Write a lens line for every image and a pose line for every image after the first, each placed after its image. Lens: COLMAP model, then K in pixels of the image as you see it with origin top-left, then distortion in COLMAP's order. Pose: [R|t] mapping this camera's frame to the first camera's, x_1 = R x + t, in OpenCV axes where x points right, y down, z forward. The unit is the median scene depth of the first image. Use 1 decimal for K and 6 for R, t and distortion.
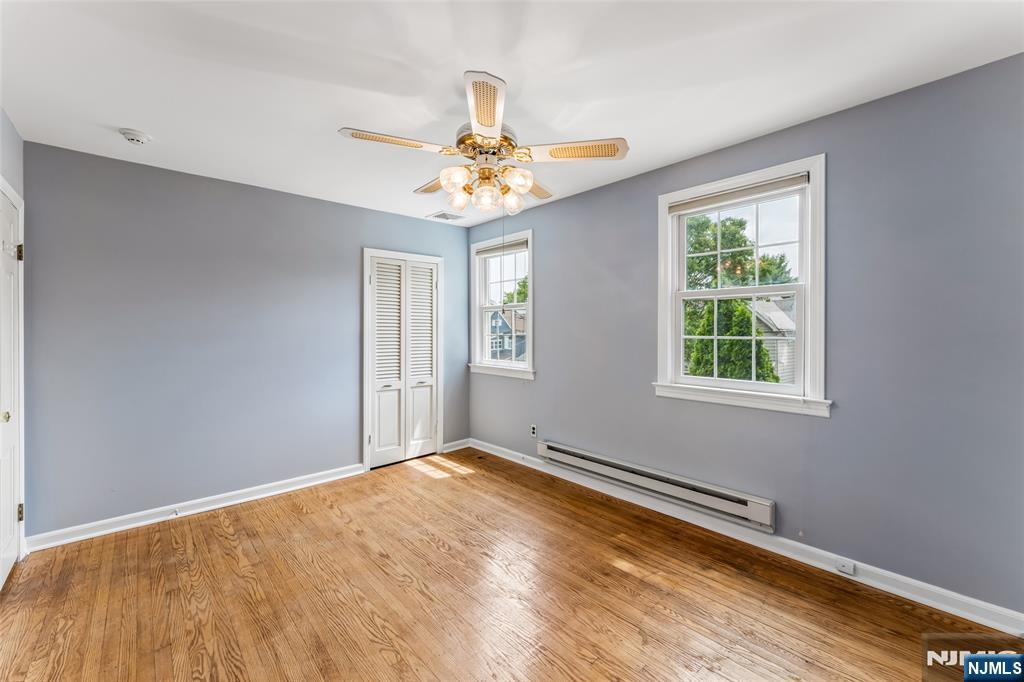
lens RADIAL K [[396.2, 0, 515.8], [0, 396.2, 330.6], [0, 0, 1]] dist [-0.000529, -0.000041]
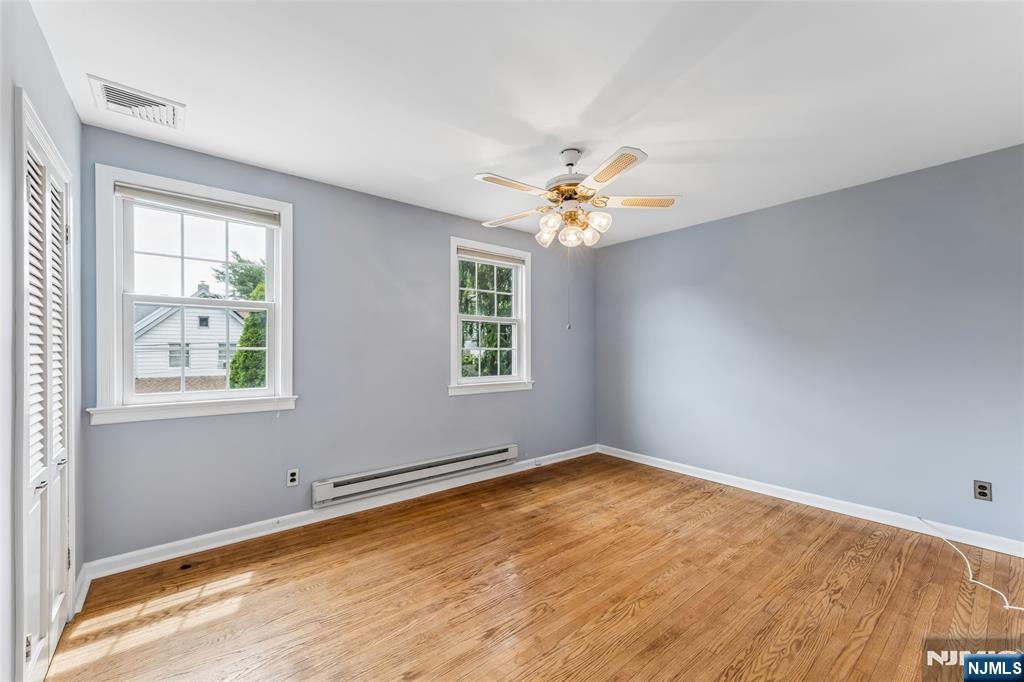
lens RADIAL K [[416.9, 0, 509.6], [0, 416.9, 328.0], [0, 0, 1]] dist [0.000073, 0.000061]
pose [[0.066794, 0.026043, 0.997427, -0.930268], [-0.024405, 0.999403, -0.024461, -0.021994], [-0.997468, -0.022708, 0.067390, 0.713930]]
